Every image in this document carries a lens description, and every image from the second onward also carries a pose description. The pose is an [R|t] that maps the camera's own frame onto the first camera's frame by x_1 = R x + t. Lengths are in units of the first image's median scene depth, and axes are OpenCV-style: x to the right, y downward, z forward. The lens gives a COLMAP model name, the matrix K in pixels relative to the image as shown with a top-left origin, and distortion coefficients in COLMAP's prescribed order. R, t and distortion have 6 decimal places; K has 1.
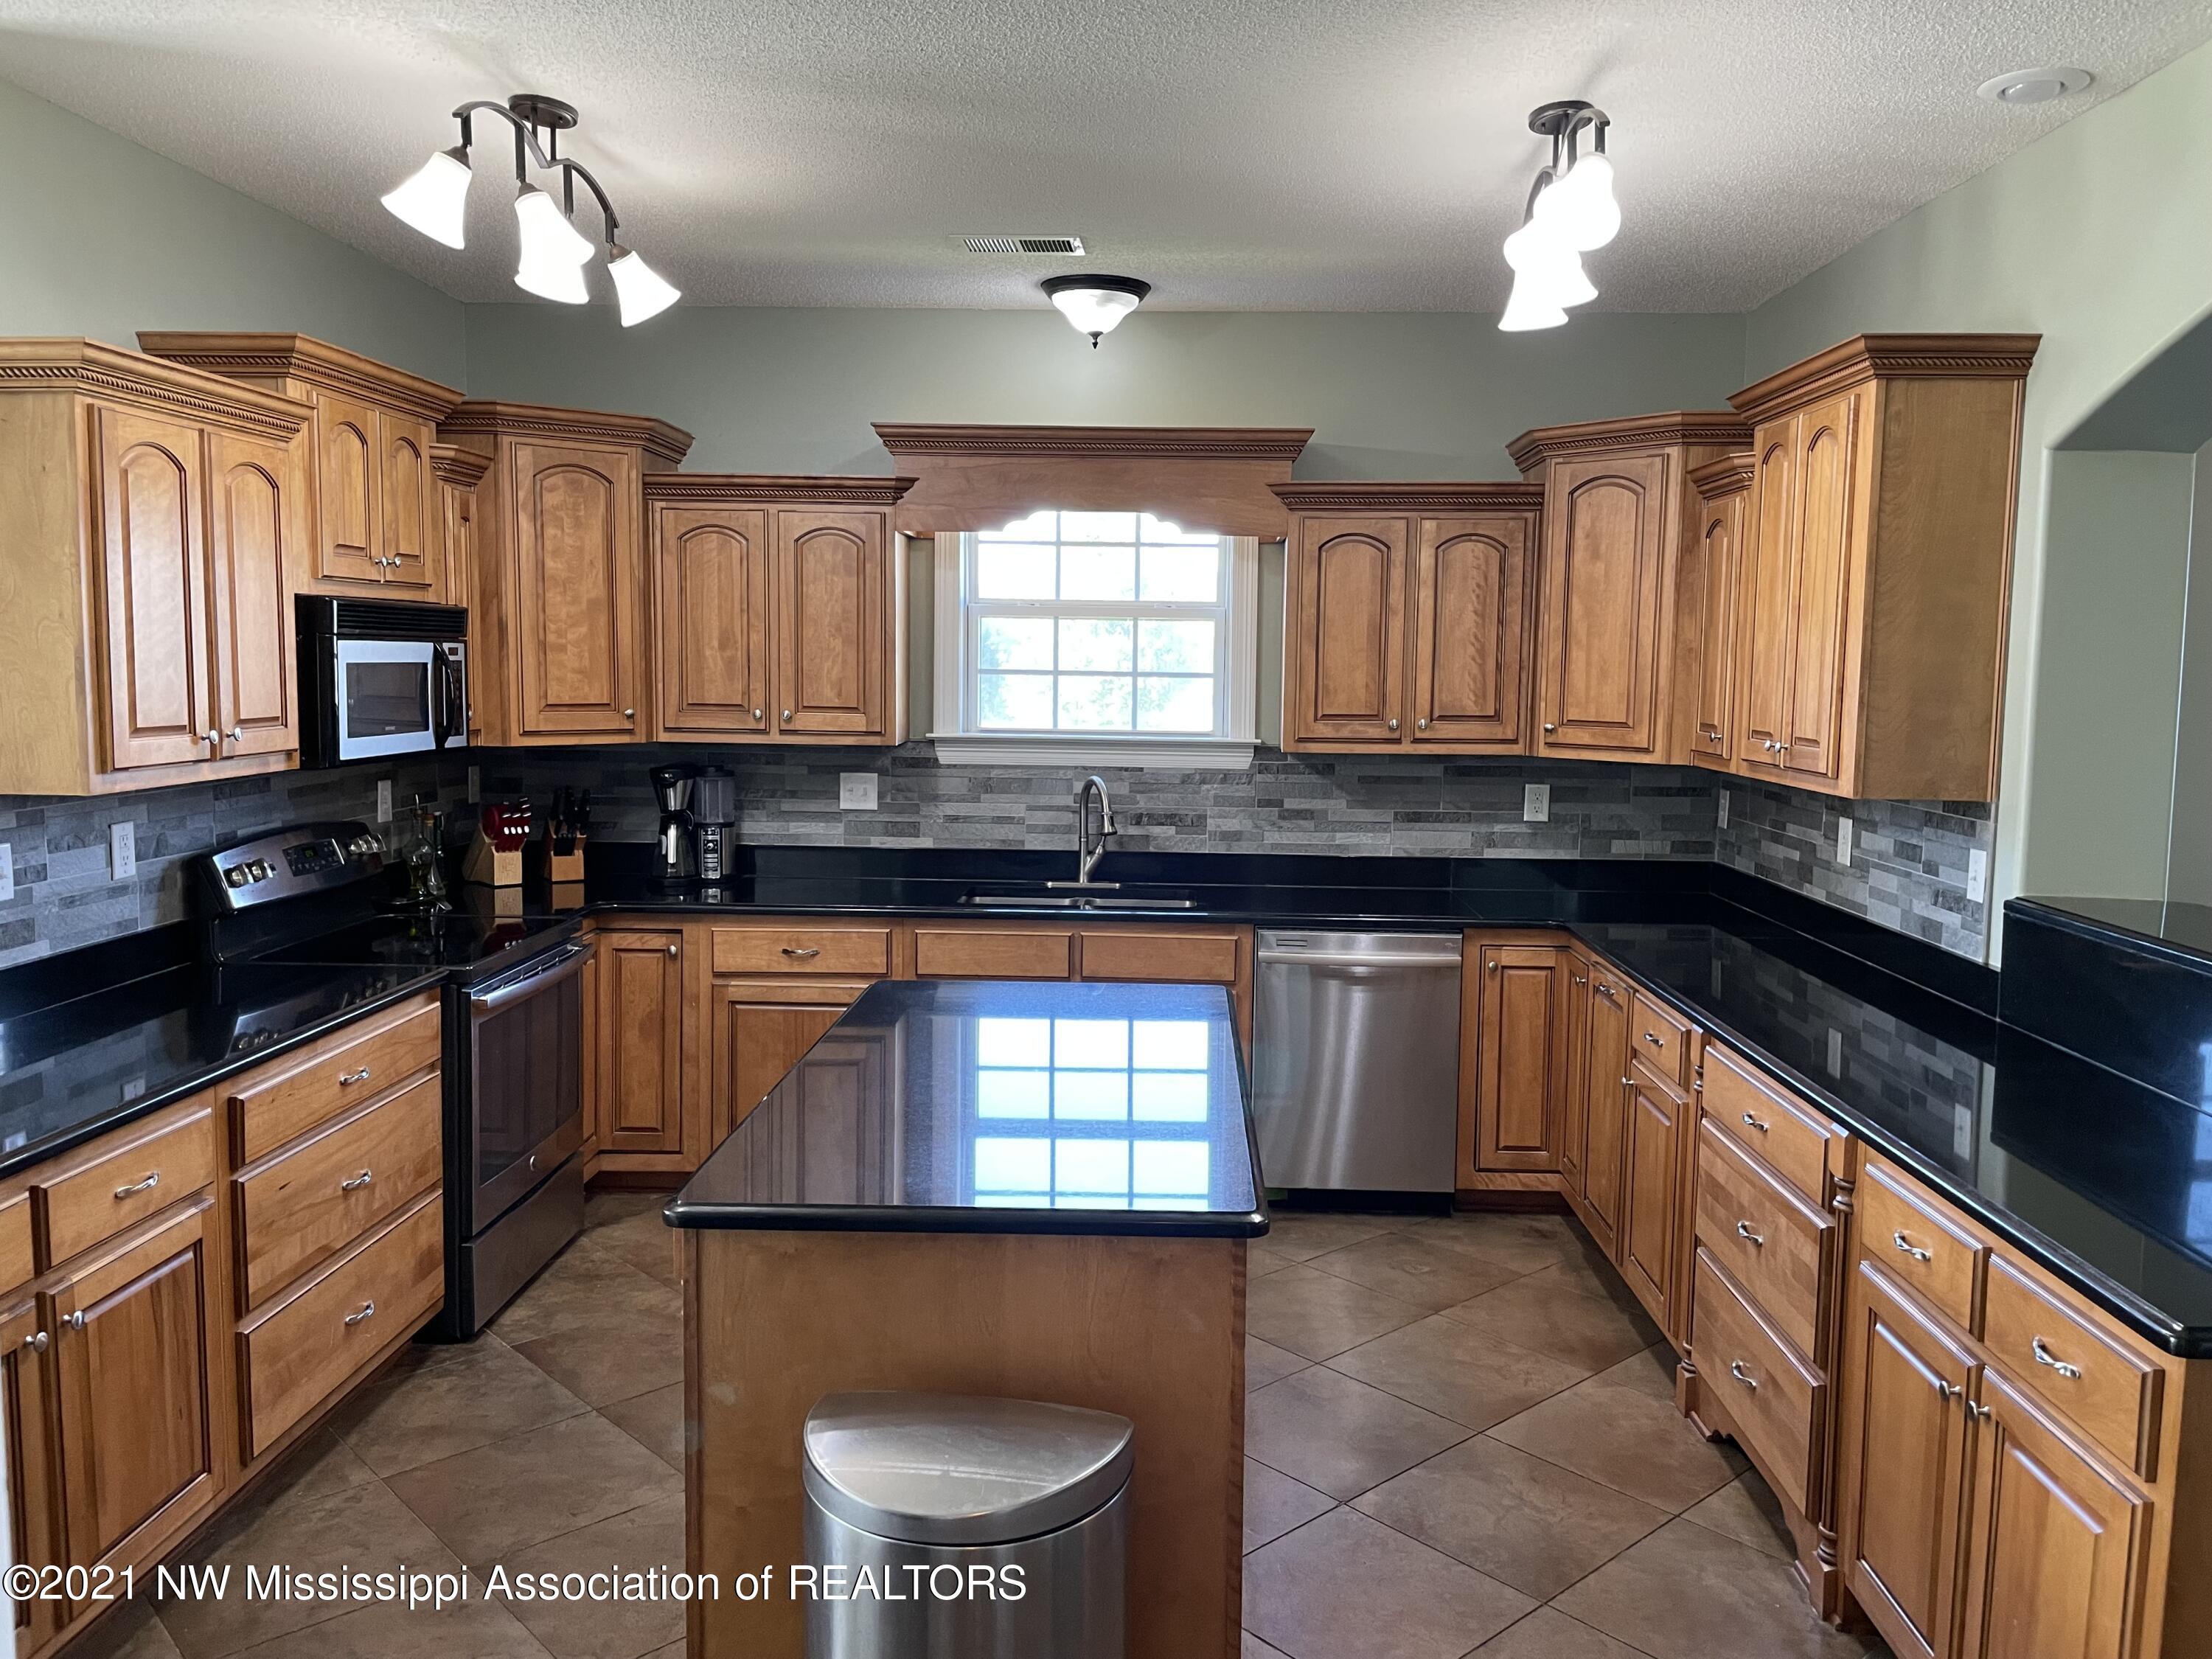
lens RADIAL K [[1688.6, 0, 1106.2], [0, 1688.6, 830.0], [0, 0, 1]] dist [0.007526, -0.001225]
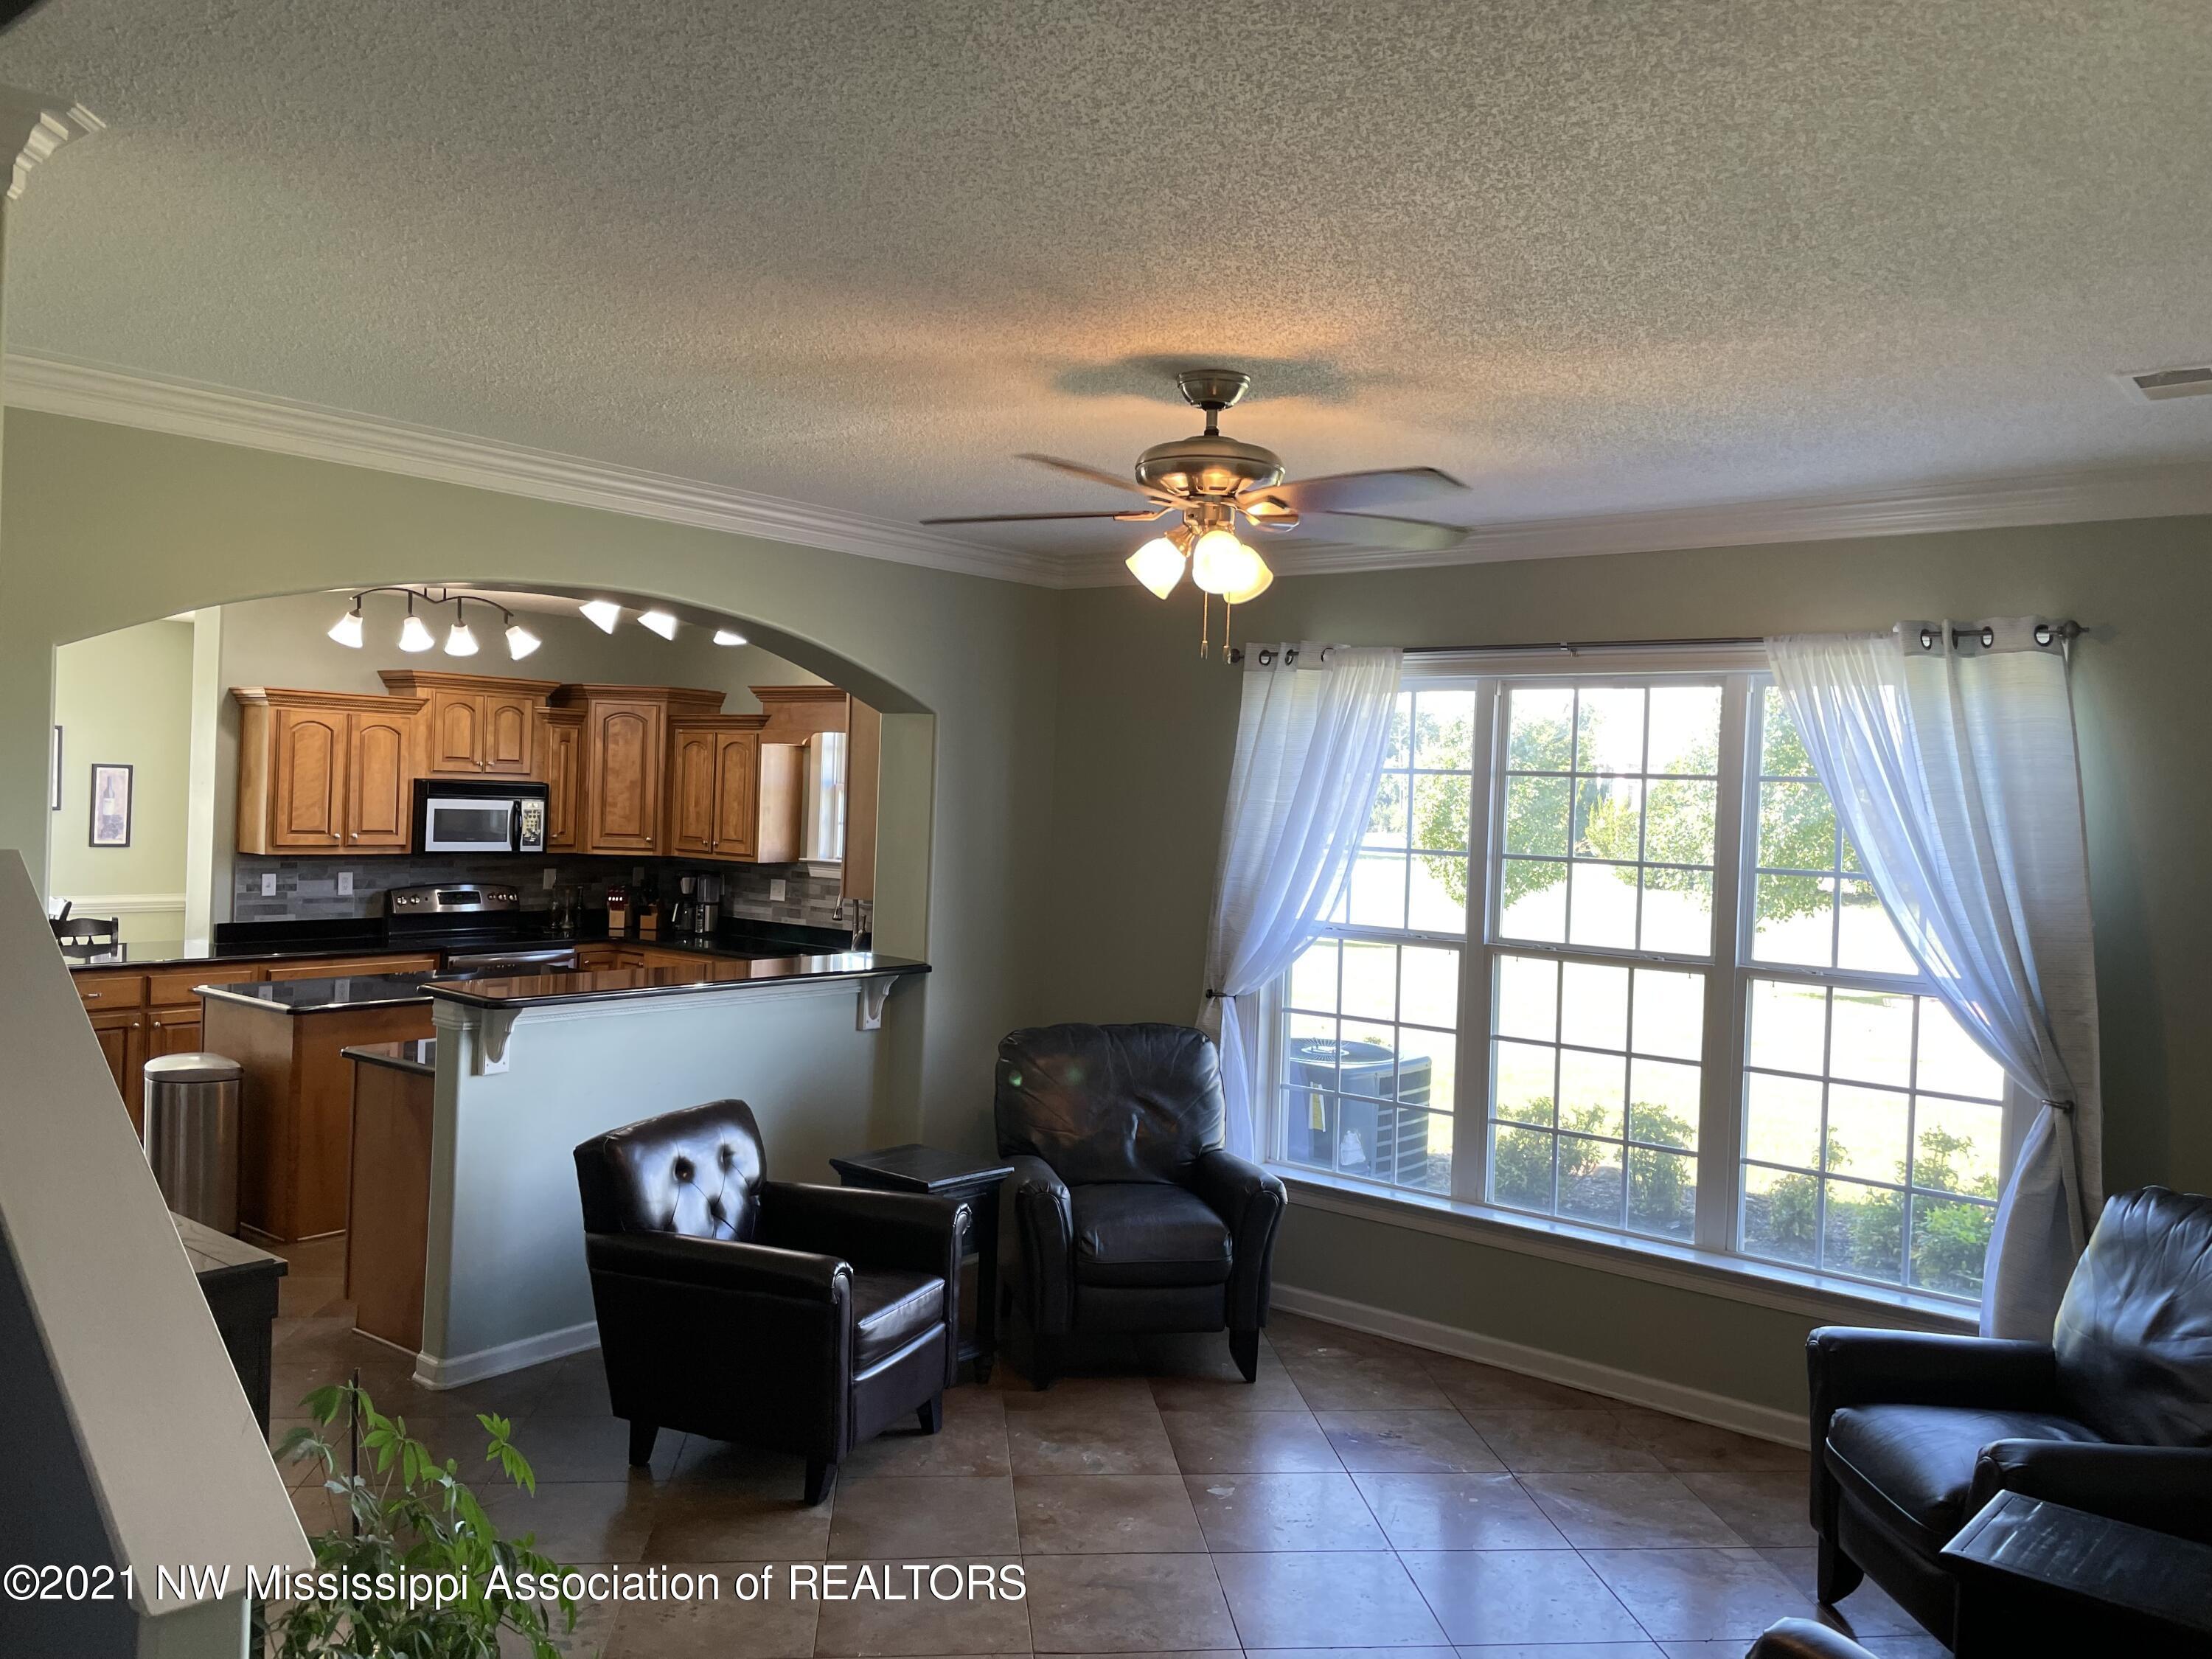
lens RADIAL K [[1688.6, 0, 1113.2], [0, 1688.6, 824.7], [0, 0, 1]] dist [0.007526, -0.001225]
pose [[0.795924, 0.023464, -0.604942, 1.305474], [-0.084938, 0.993693, -0.073211, 0.009121], [0.599409, 0.109653, 0.792897, -0.199150]]
